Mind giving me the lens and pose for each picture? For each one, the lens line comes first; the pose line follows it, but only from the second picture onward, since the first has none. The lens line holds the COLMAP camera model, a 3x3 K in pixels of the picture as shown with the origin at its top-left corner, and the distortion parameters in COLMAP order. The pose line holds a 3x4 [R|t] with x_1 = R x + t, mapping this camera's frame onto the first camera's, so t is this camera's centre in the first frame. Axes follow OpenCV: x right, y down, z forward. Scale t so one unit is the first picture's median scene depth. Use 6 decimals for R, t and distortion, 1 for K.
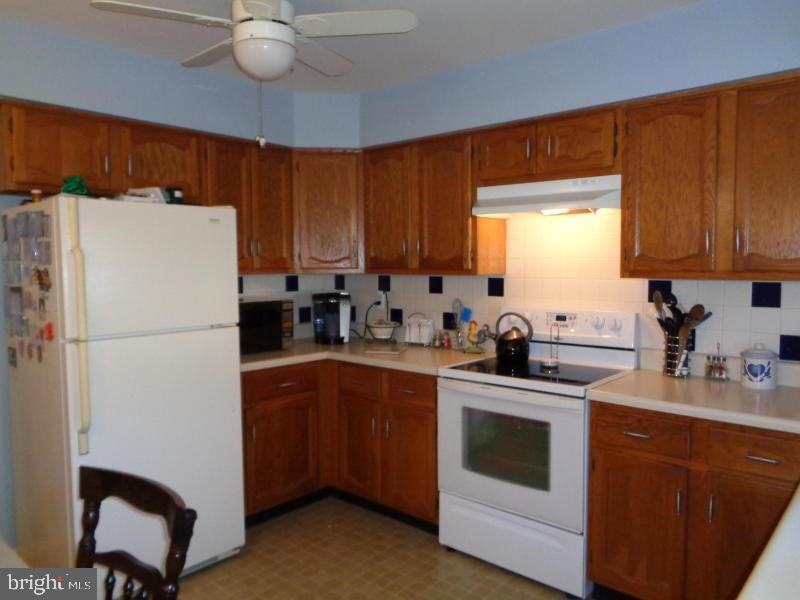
lens RADIAL K [[592.8, 0, 405.4], [0, 592.8, 301.0], [0, 0, 1]] dist [-0.005111, 0.010243]
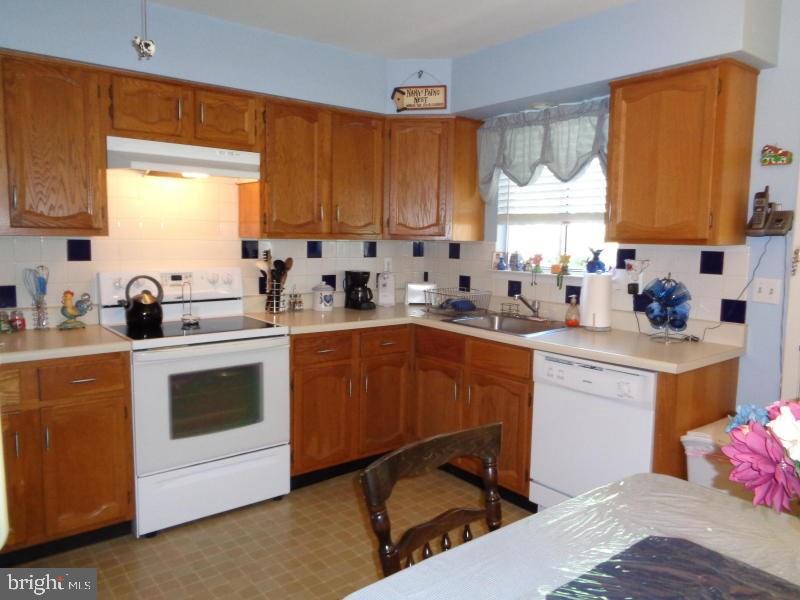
lens RADIAL K [[592.8, 0, 405.9], [0, 592.8, 298.8], [0, 0, 1]] dist [-0.005111, 0.010243]
pose [[0.188315, -0.107800, 0.976174, -0.711007], [0.039605, 0.993983, 0.102127, -0.025598], [-0.981310, 0.019430, 0.191452, 0.425268]]
